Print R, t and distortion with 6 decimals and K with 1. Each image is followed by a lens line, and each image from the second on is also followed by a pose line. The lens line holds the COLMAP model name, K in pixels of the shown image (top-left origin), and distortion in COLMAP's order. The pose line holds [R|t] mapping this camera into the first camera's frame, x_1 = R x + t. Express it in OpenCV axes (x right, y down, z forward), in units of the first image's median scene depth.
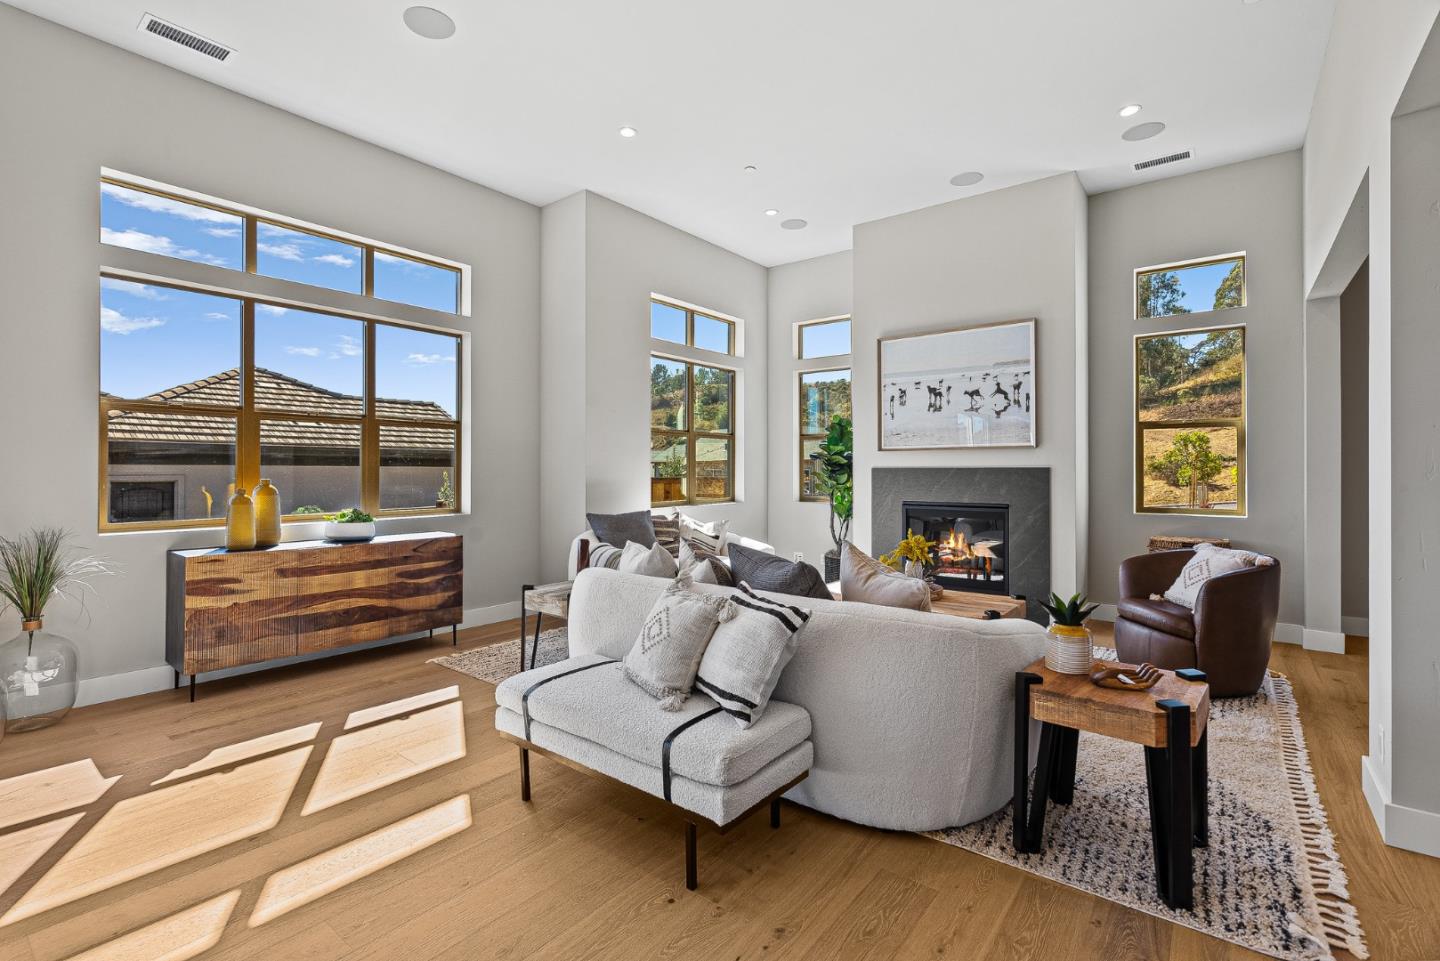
lens RADIAL K [[660.1, 0, 709.2], [0, 660.1, 474.5], [0, 0, 1]] dist [-0.004064, 0.004567]
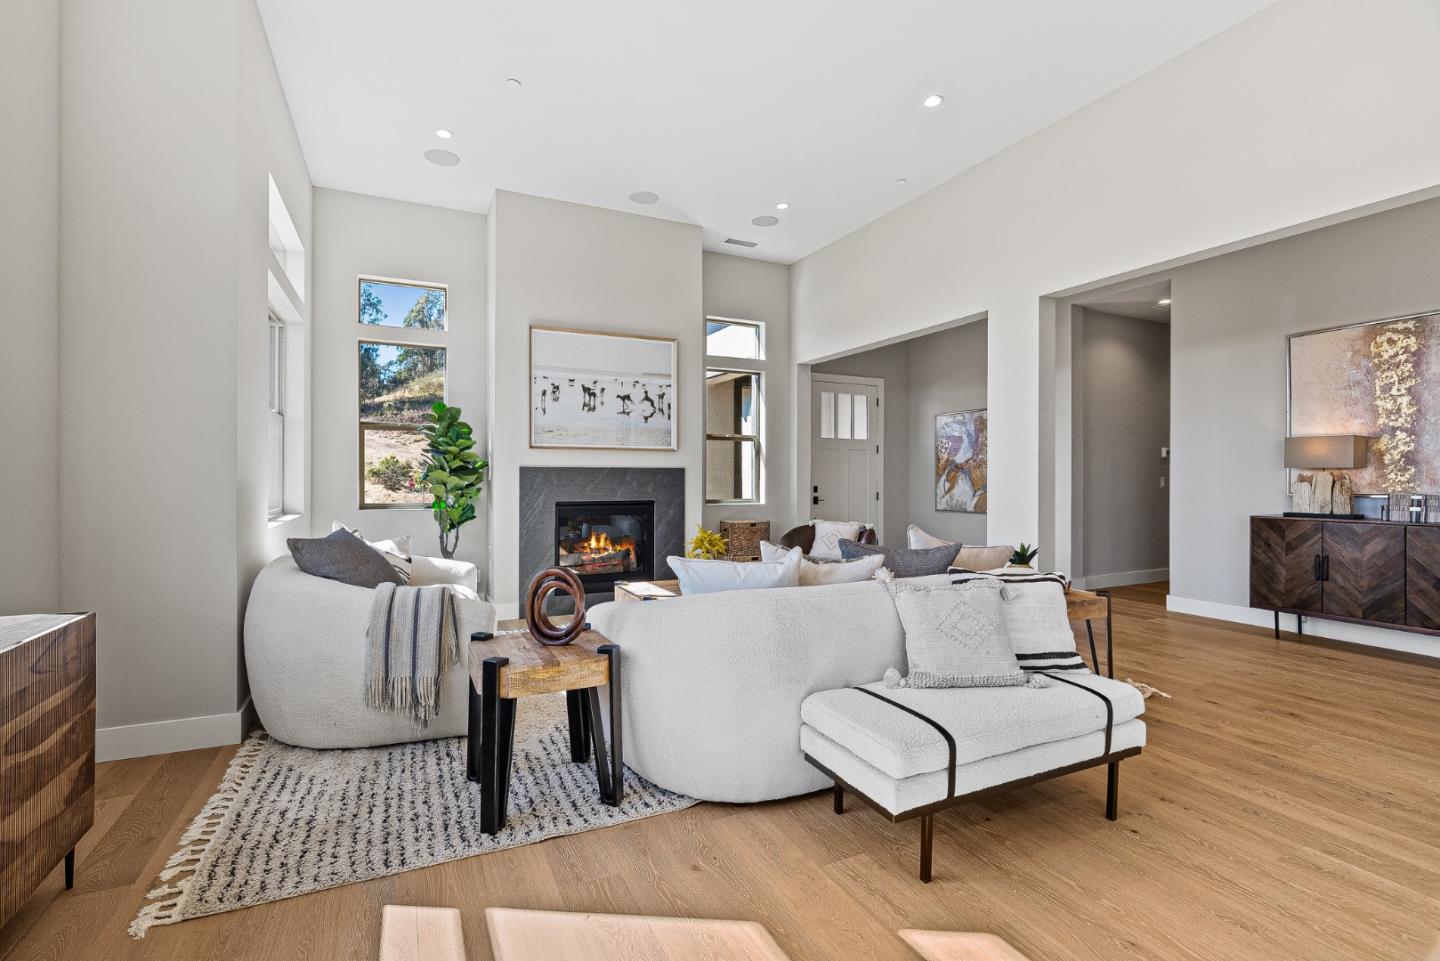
lens RADIAL K [[660.1, 0, 714.5], [0, 660.1, 485.4], [0, 0, 1]] dist [-0.004064, 0.004567]
pose [[0.435750, -0.010334, 0.900008, -0.479950], [0.003324, 0.999946, 0.009872, 0.008098], [-0.900061, -0.001310, 0.435761, 0.391274]]
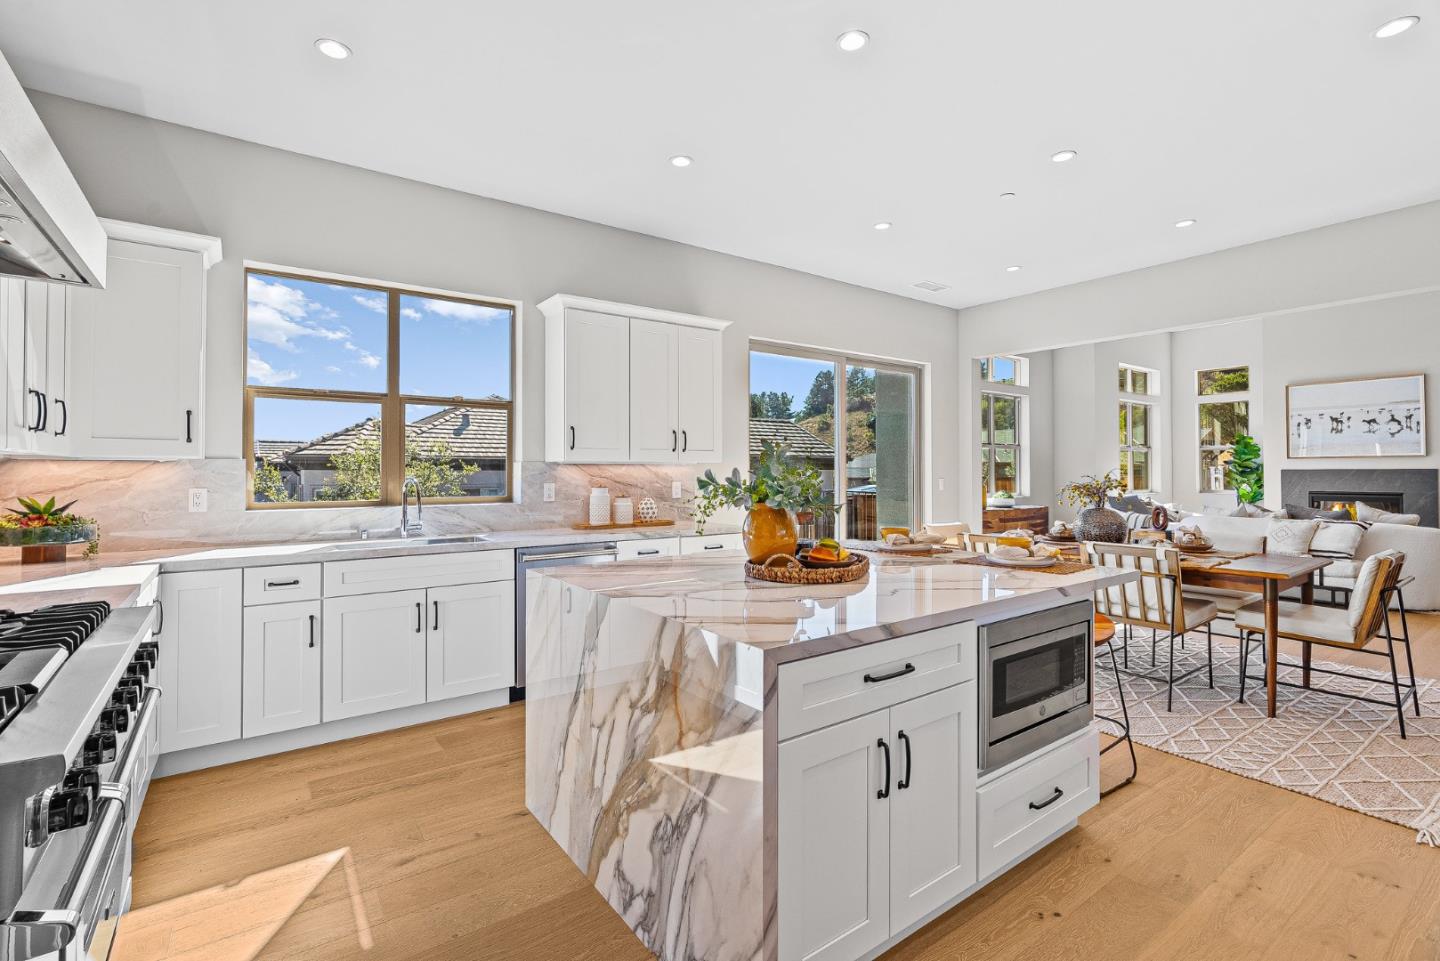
lens RADIAL K [[660.1, 0, 710.2], [0, 660.1, 470.1], [0, 0, 1]] dist [-0.004064, 0.004567]
pose [[0.961213, -0.006142, -0.275740, -0.643229], [0.003428, 0.999941, -0.010323, 0.002417], [0.275787, 0.008978, 0.961177, -0.890657]]
